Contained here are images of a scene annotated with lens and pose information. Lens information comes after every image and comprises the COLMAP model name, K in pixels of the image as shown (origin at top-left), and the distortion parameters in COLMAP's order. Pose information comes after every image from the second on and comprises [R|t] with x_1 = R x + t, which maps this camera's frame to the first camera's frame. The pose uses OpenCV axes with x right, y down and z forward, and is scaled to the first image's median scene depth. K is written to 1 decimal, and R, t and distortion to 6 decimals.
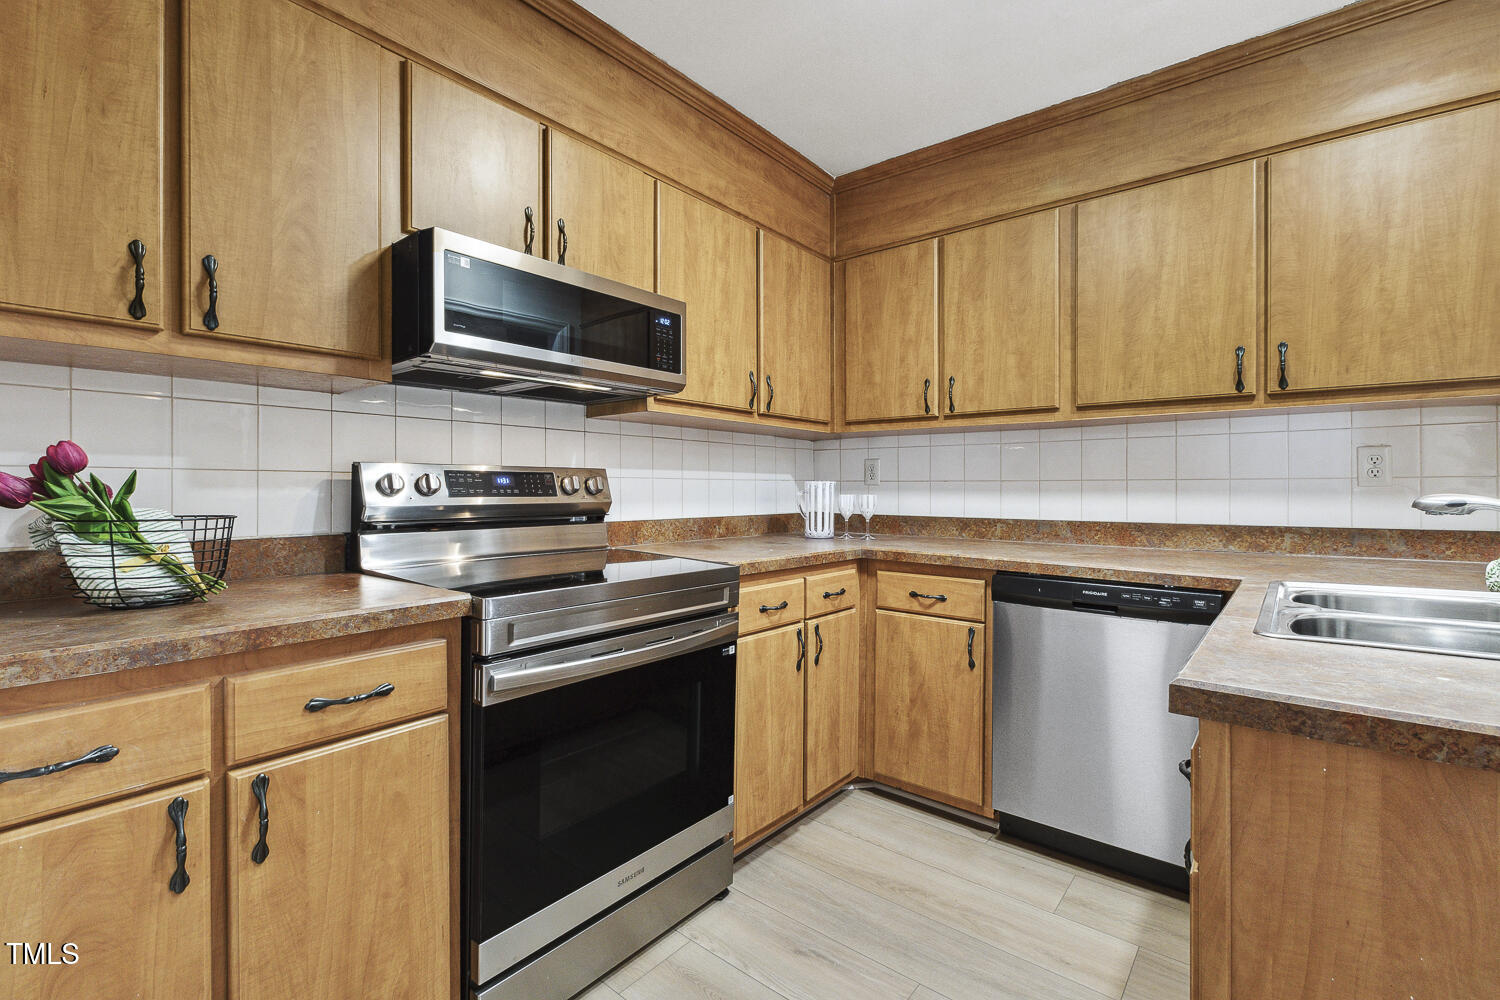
lens RADIAL K [[675.1, 0, 752.3], [0, 675.1, 493.1], [0, 0, 1]] dist [0.001016, -0.000143]
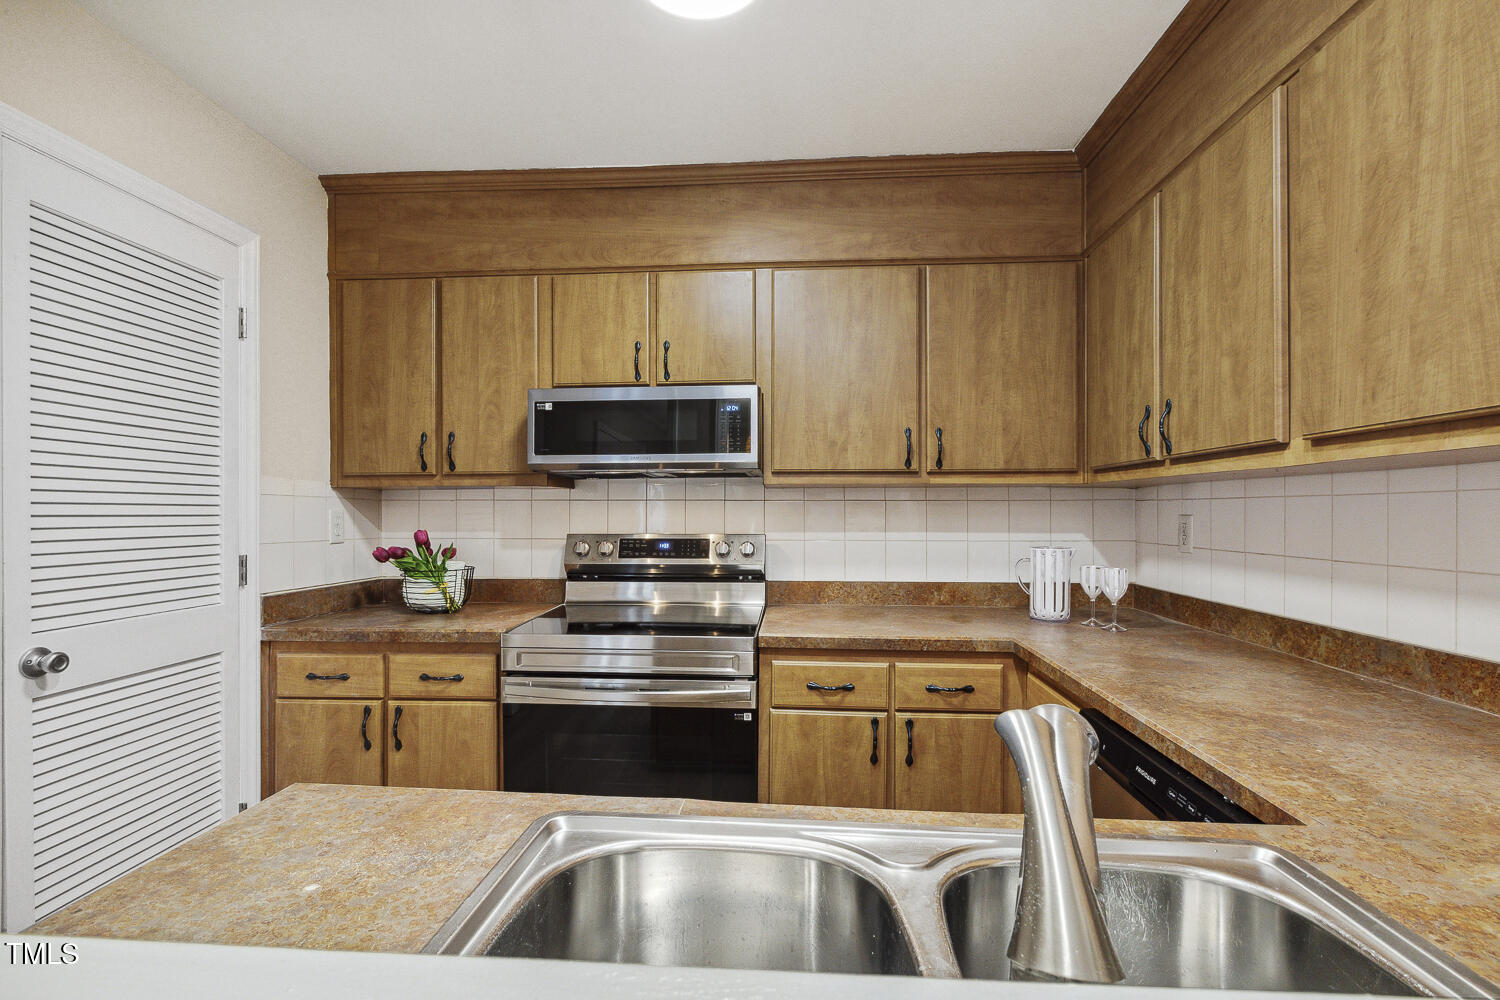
lens RADIAL K [[682.9, 0, 743.4], [0, 682.9, 516.4], [0, 0, 1]] dist [0.001929, -0.000064]
pose [[0.569145, 0.002826, -0.822232, 0.719388], [-0.004283, 0.999991, 0.000472, -0.068459], [0.822226, 0.003253, 0.569152, 0.335379]]
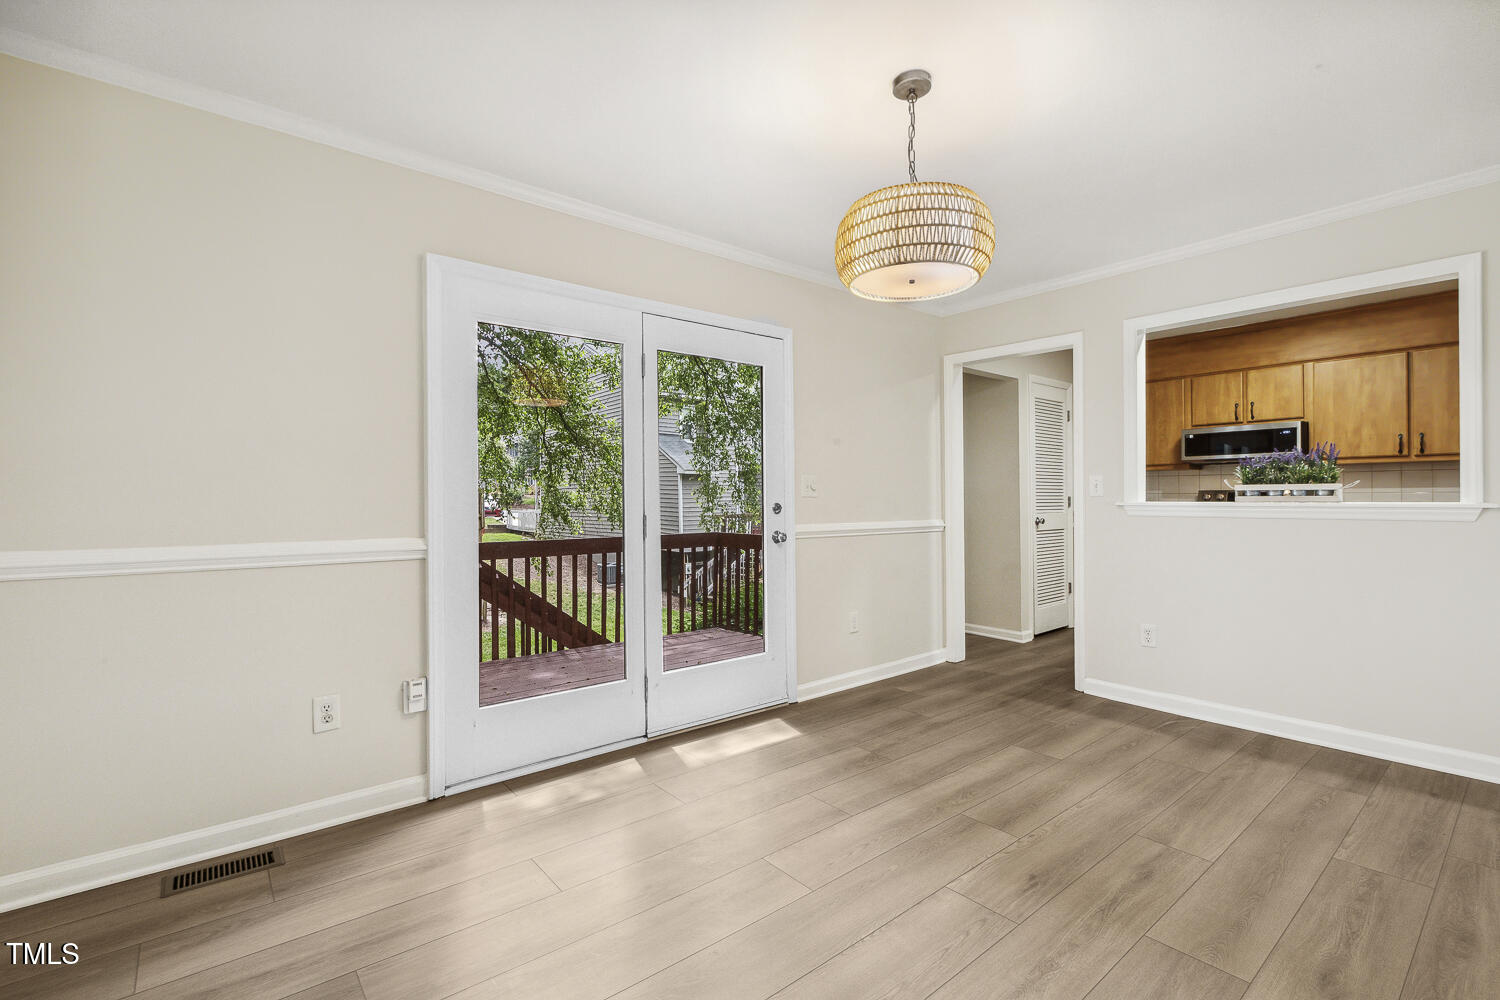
lens RADIAL K [[675.1, 0, 752.3], [0, 675.1, 493.1], [0, 0, 1]] dist [0.001016, -0.000143]
pose [[-0.200539, -0.008243, -0.979651, 2.427319], [-0.001745, 0.999966, -0.008057, -0.003334], [0.979684, 0.000094, -0.200546, -0.391855]]
